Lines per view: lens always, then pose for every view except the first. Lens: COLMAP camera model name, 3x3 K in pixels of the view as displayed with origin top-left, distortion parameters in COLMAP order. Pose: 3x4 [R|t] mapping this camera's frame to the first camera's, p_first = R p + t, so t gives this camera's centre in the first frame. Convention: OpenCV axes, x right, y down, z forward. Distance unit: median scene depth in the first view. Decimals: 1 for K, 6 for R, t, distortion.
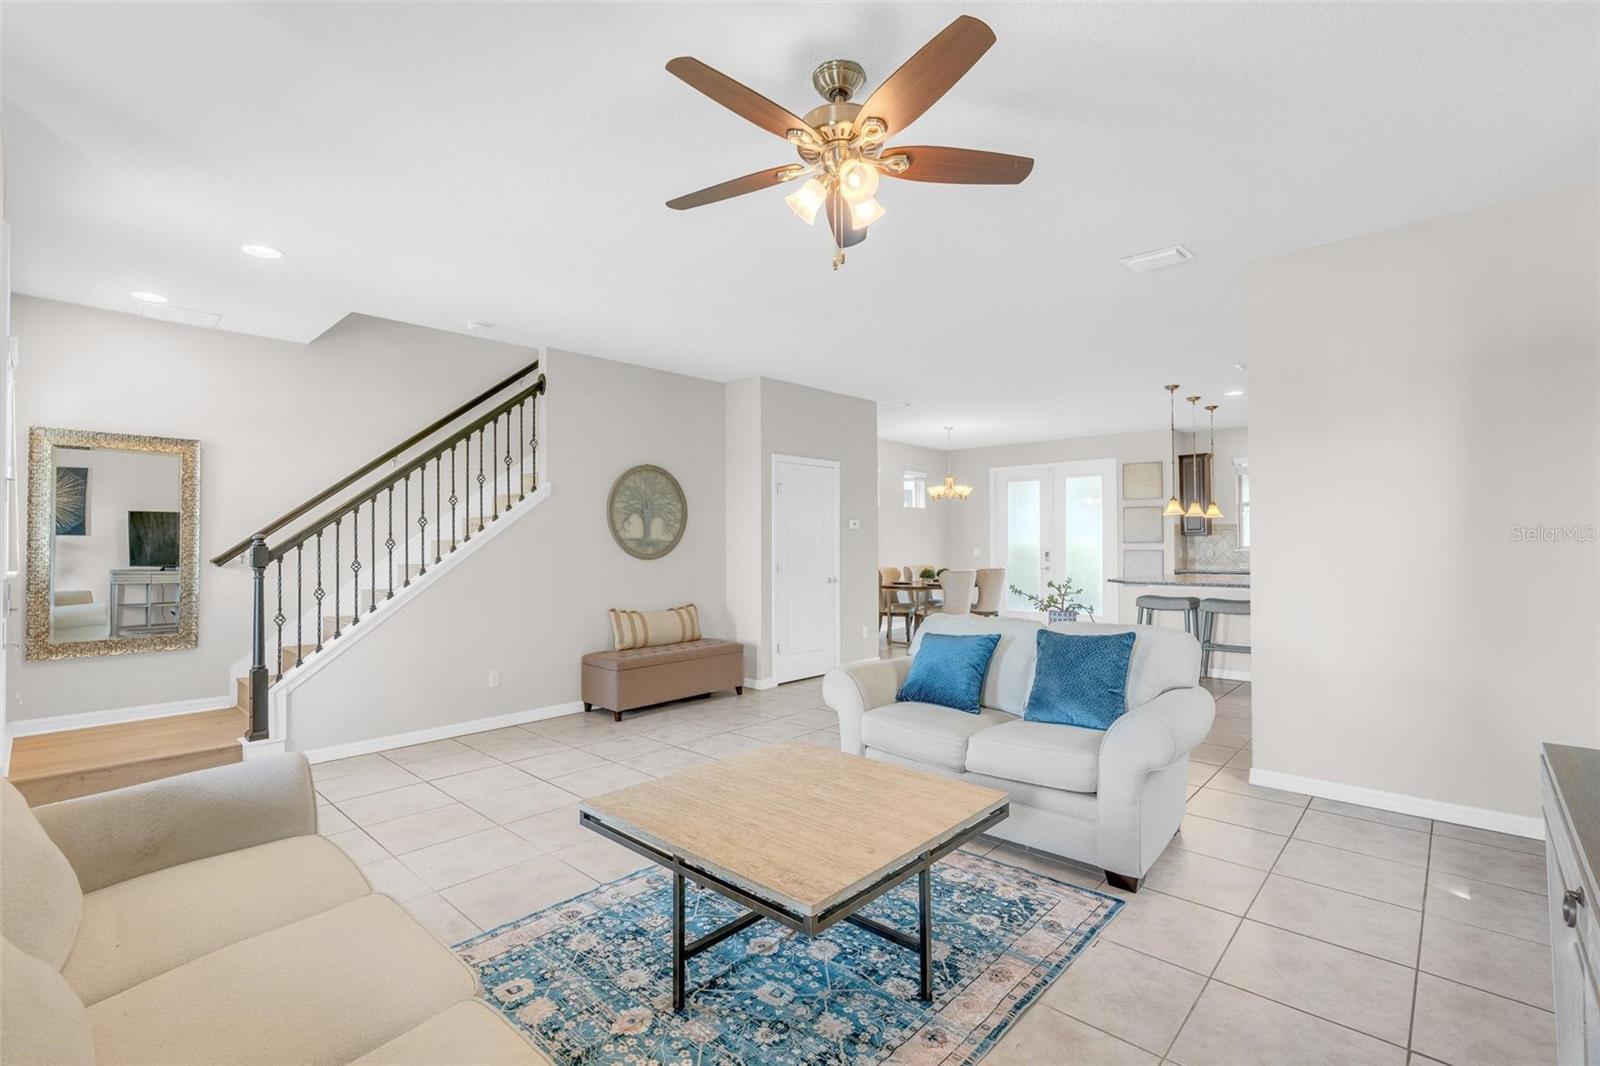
lens RADIAL K [[717.0, 0, 796.0], [0, 717.0, 534.1], [0, 0, 1]] dist [-0.007797, 0.001888]
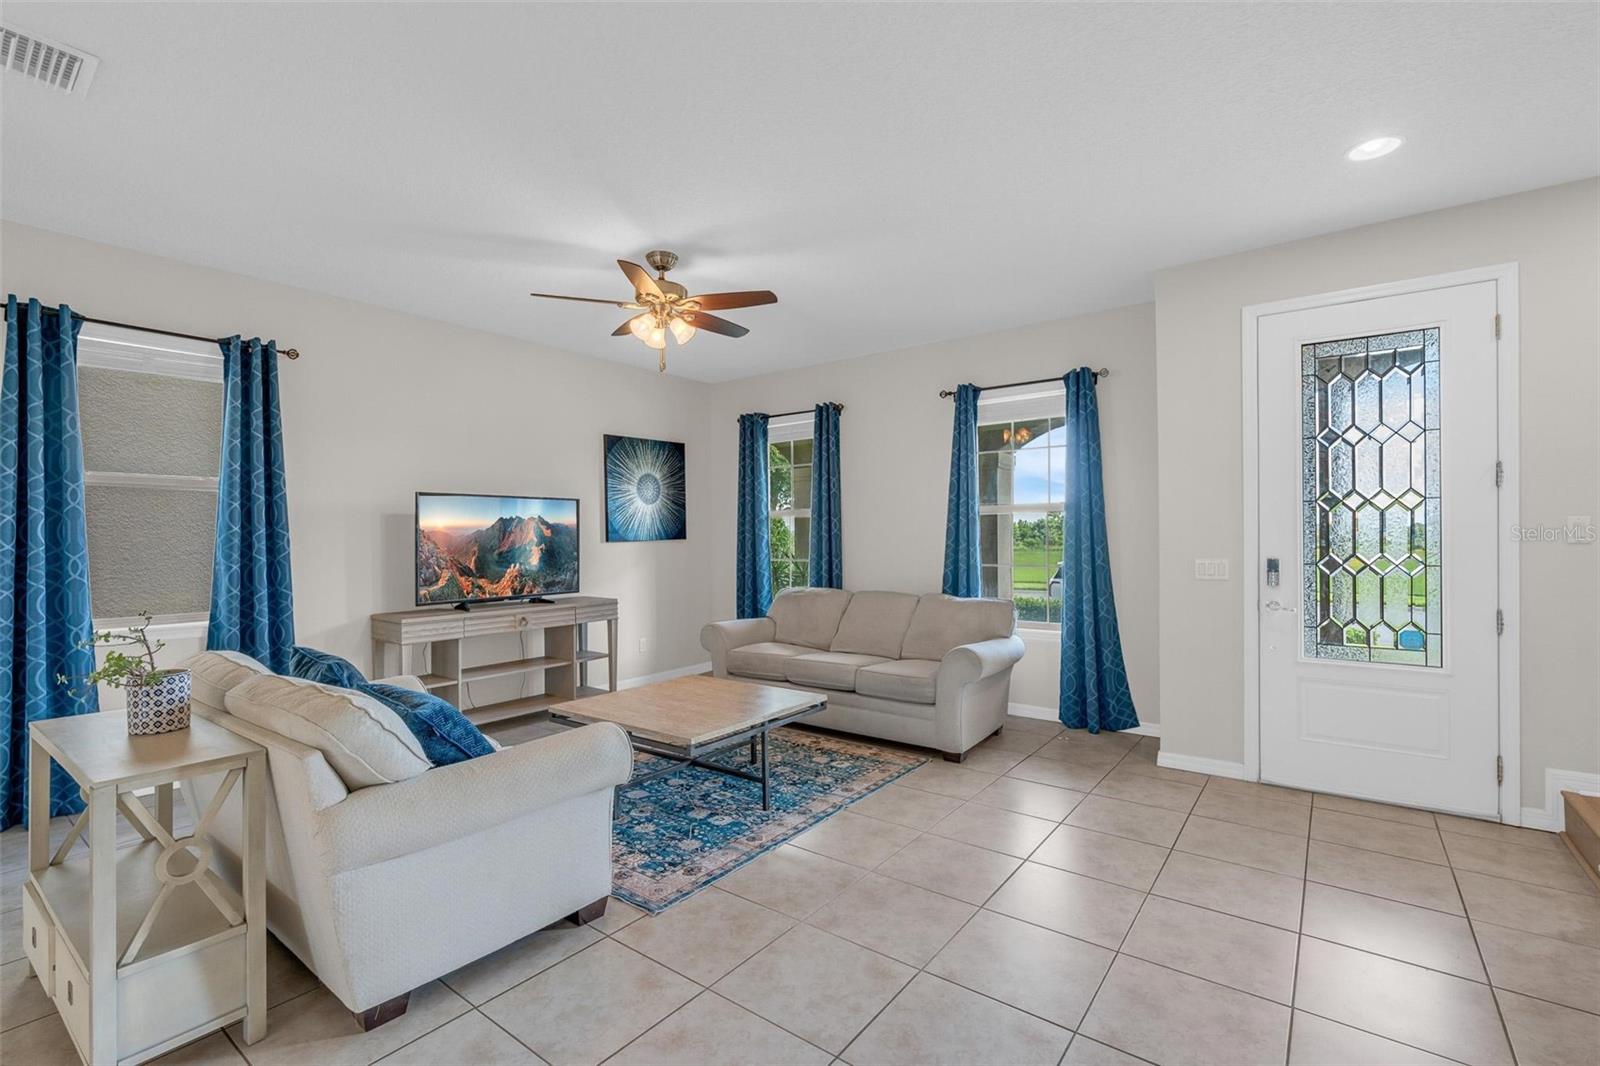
lens RADIAL K [[717.0, 0, 796.0], [0, 717.0, 534.1], [0, 0, 1]] dist [-0.007797, 0.001888]
pose [[-0.995248, 0.011565, -0.096682, -0.024382], [0.013003, 0.999814, -0.014262, 0.009003], [0.096499, -0.015451, -0.995213, 0.803766]]
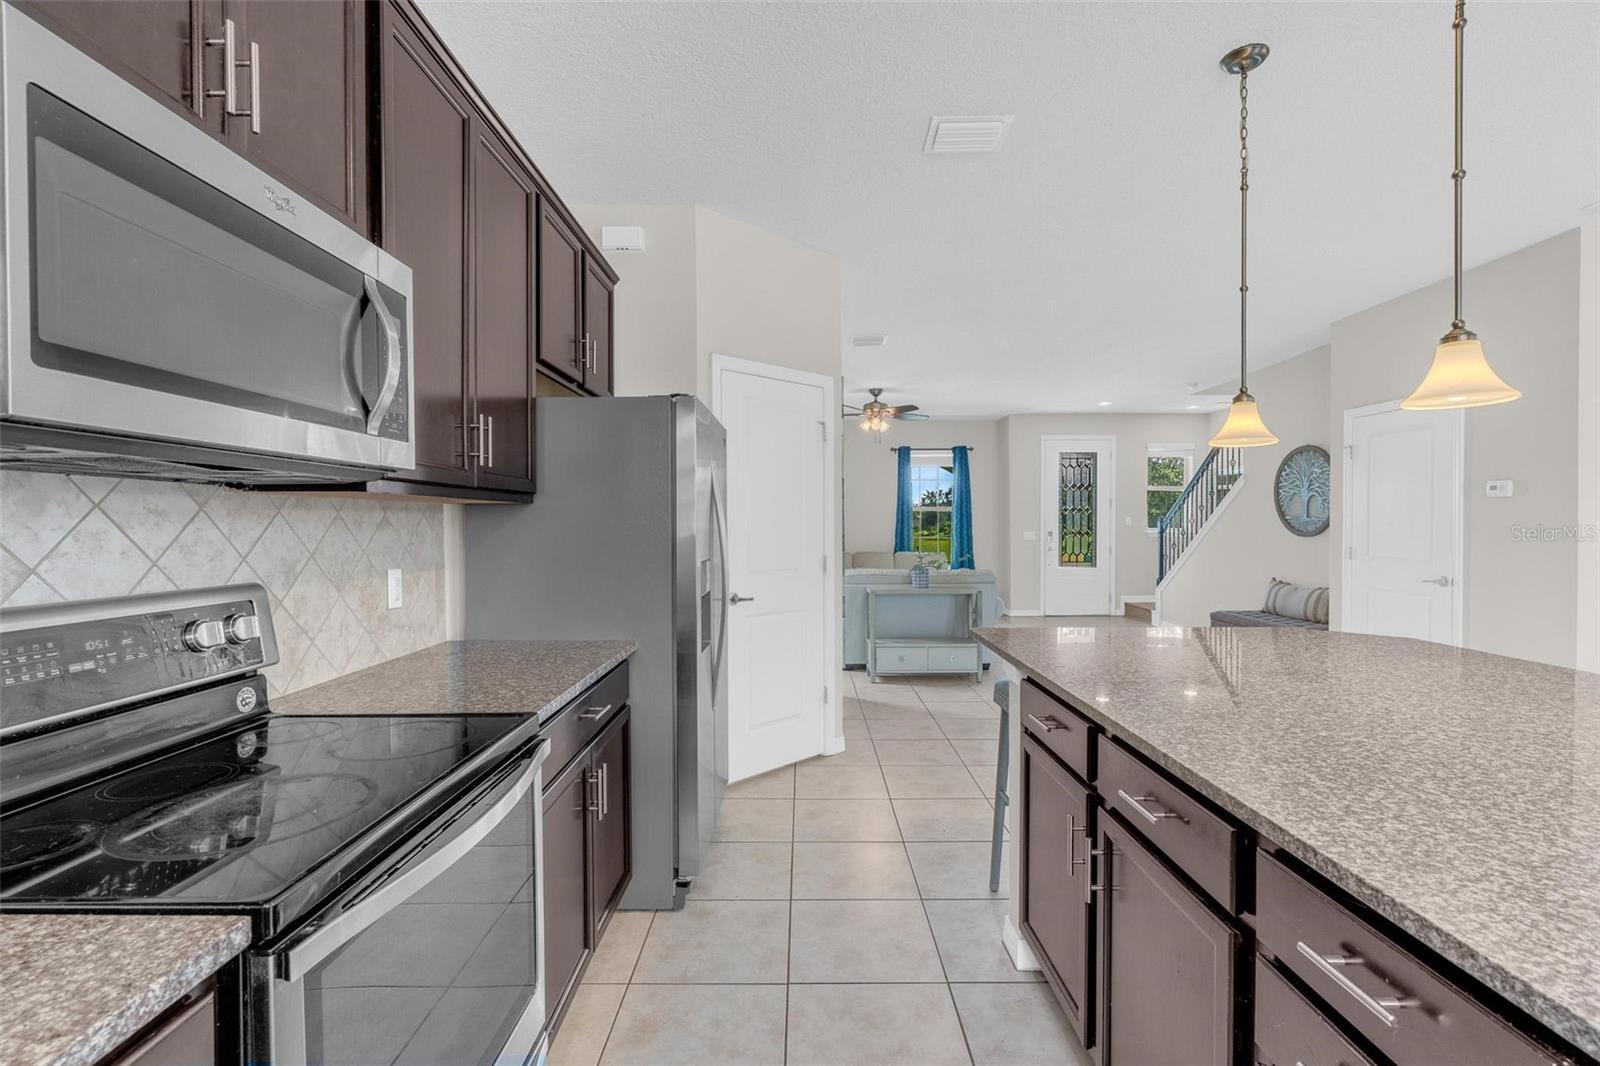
lens RADIAL K [[717.0, 0, 796.0], [0, 717.0, 534.1], [0, 0, 1]] dist [-0.007797, 0.001888]
pose [[-0.739555, 0.019098, -0.672826, 0.823973], [0.016402, 0.999812, 0.010350, 0.006686], [0.672897, -0.003381, -0.739729, 1.005126]]
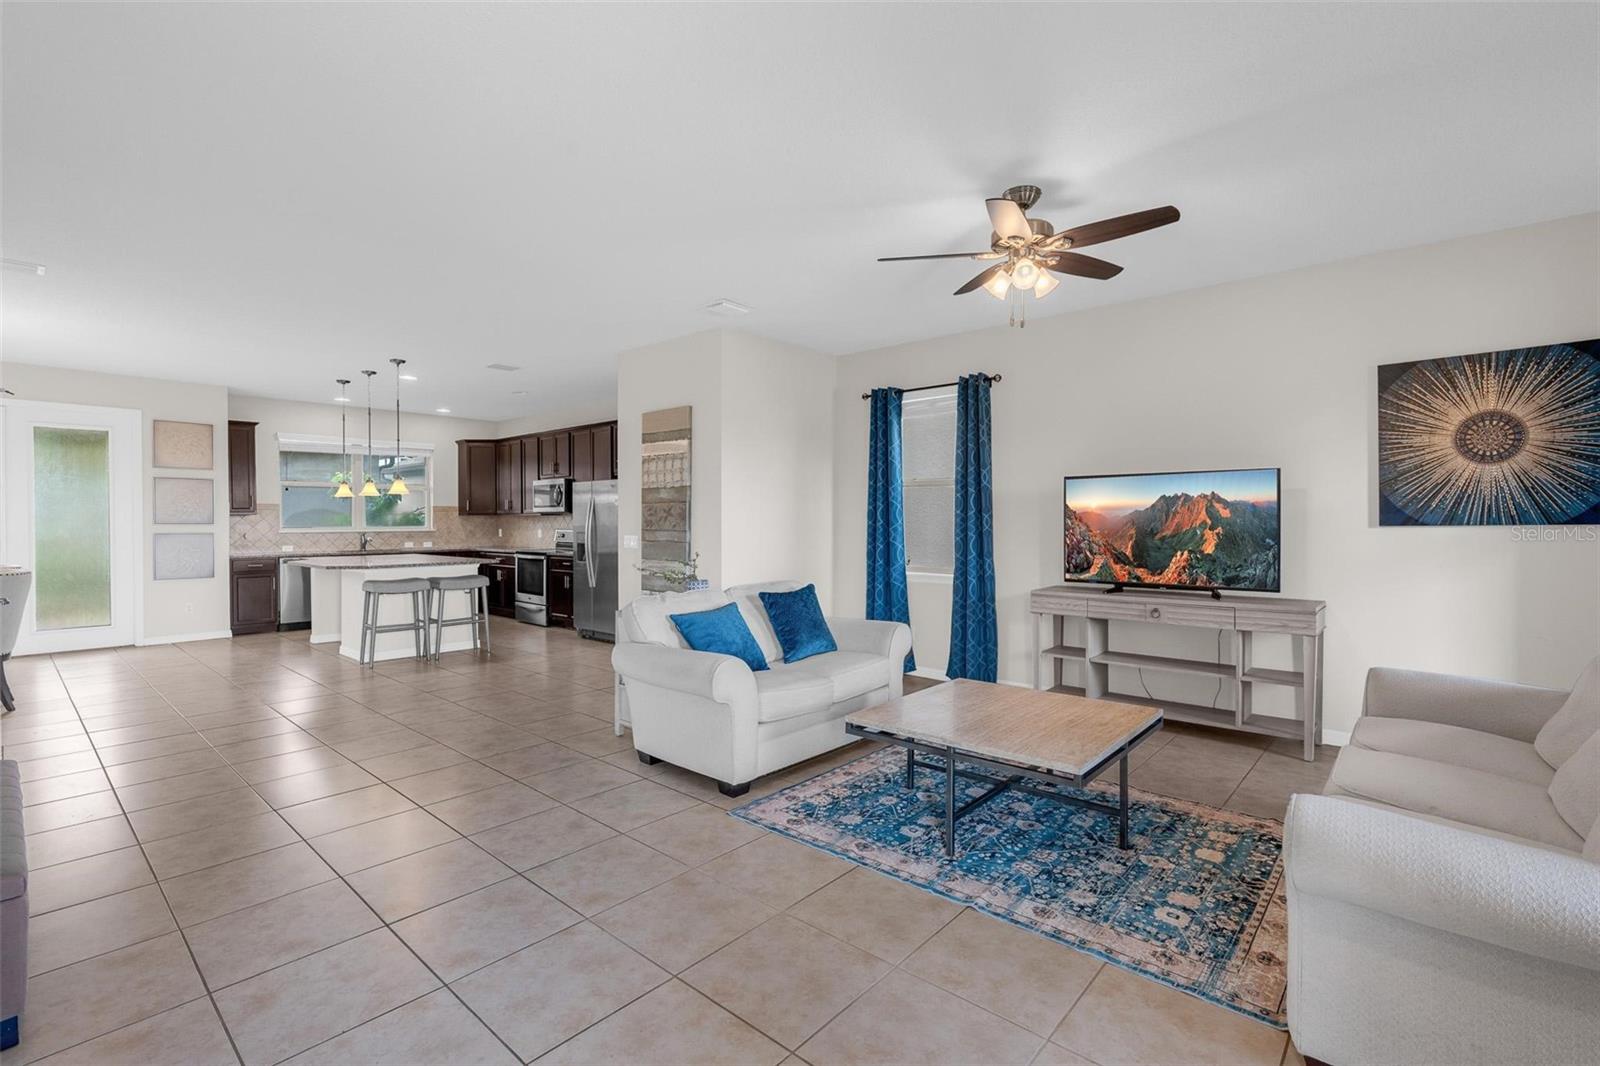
lens RADIAL K [[722.3, 0, 796.4], [0, 722.3, 527.8], [0, 0, 1]] dist [-0.004317, 0.000072]
pose [[-0.021740, -0.004836, 0.999752, -0.411905], [-0.010378, 0.999936, 0.004611, 0.007189], [-0.999710, -0.010275, -0.021789, 0.441791]]
